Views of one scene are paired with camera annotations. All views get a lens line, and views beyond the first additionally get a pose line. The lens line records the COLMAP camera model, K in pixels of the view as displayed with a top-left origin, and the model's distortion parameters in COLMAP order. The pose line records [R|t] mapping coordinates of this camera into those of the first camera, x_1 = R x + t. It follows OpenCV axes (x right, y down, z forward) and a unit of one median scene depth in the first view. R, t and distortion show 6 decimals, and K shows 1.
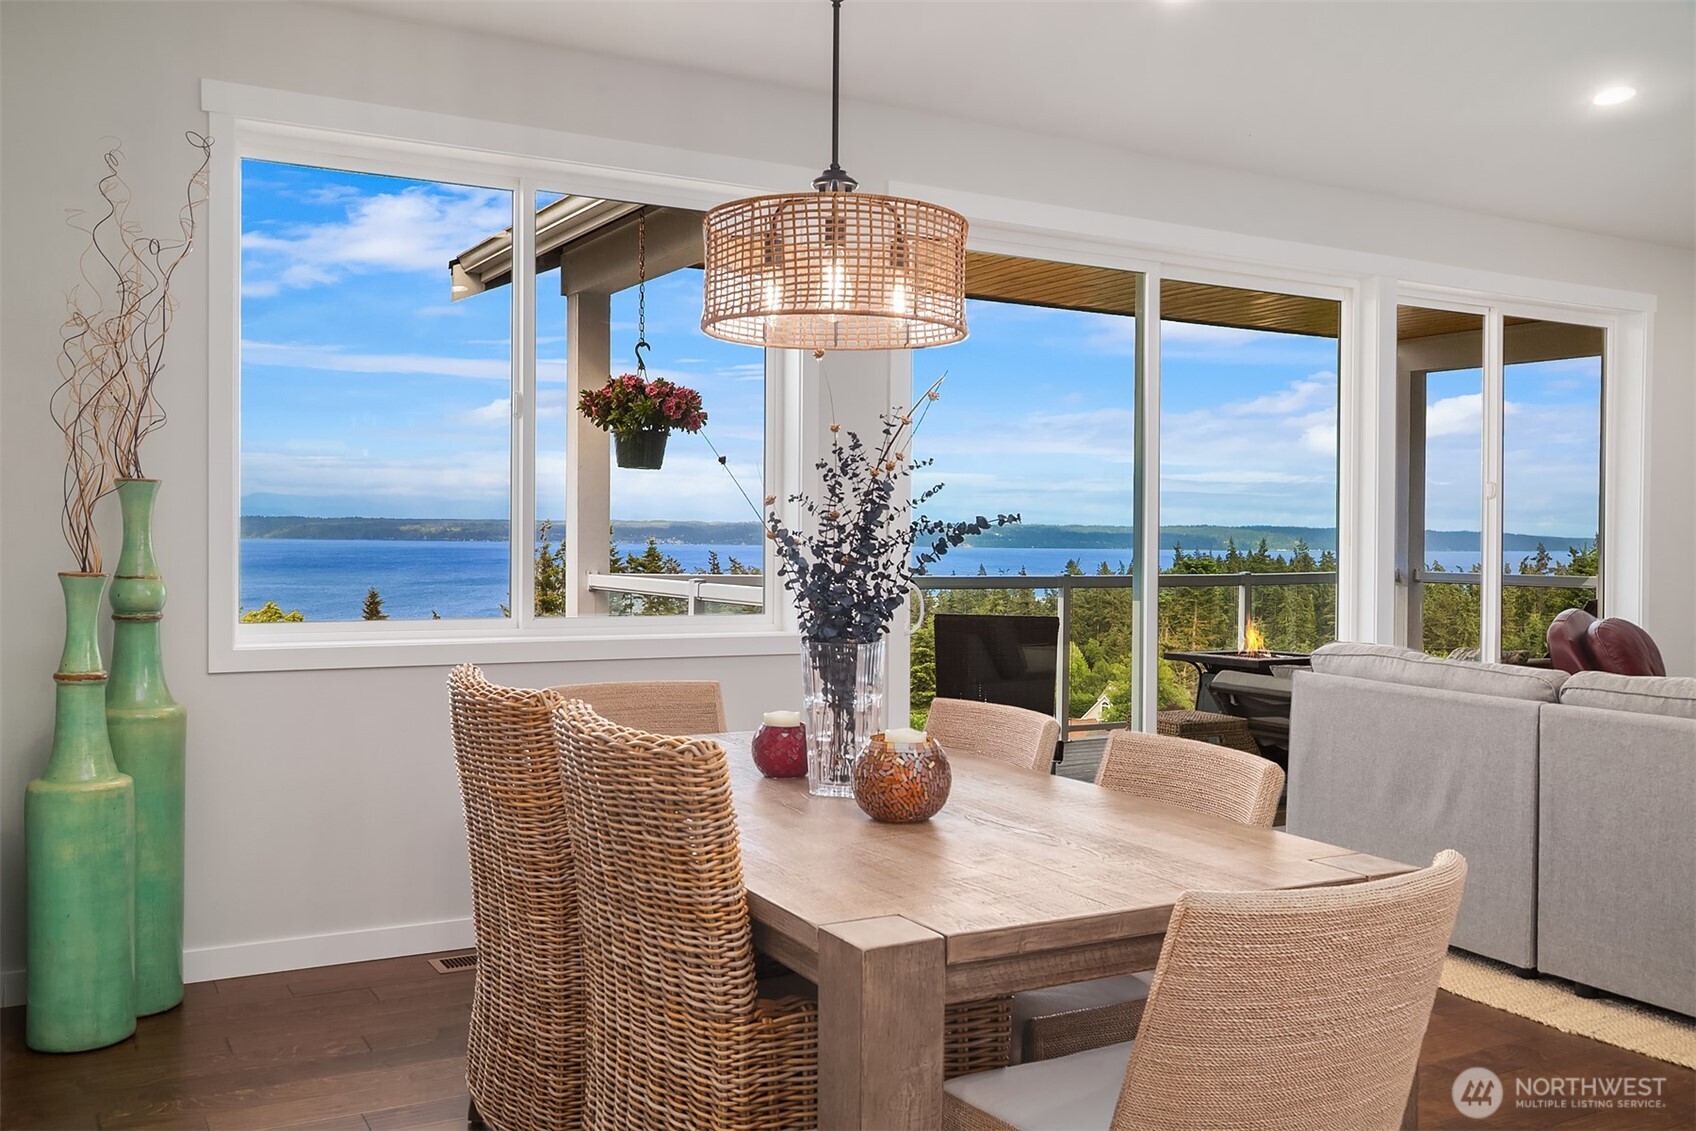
lens RADIAL K [[1509.9, 0, 844.6], [0, 1509.9, 573.6], [0, 0, 1]] dist [0.041602, 0.003831]
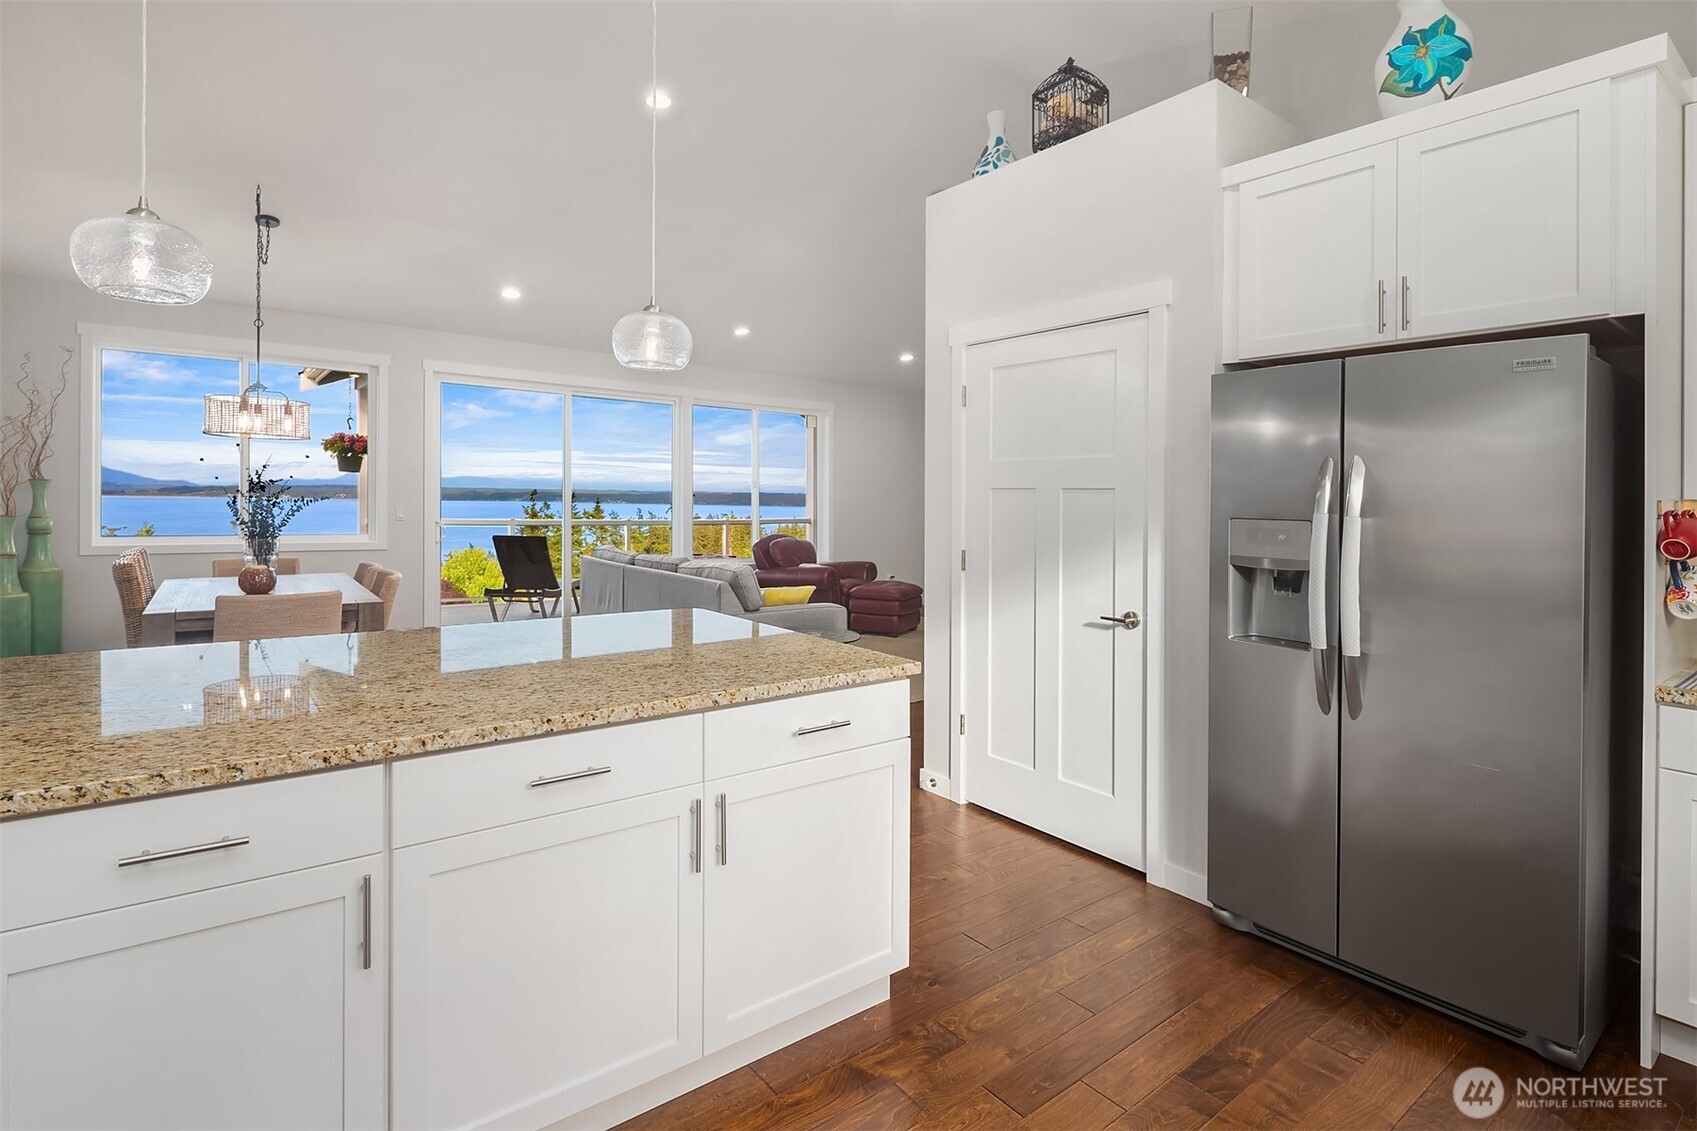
lens RADIAL K [[845.3, 0, 829.8], [0, 845.3, 505.5], [0, 0, 1]] dist [-0.003395, 0.001352]
pose [[0.989672, 0.006009, 0.143227, 0.646803], [-0.003394, 0.999823, -0.018497, 0.005209], [-0.143313, 0.017820, 0.989517, -0.591050]]
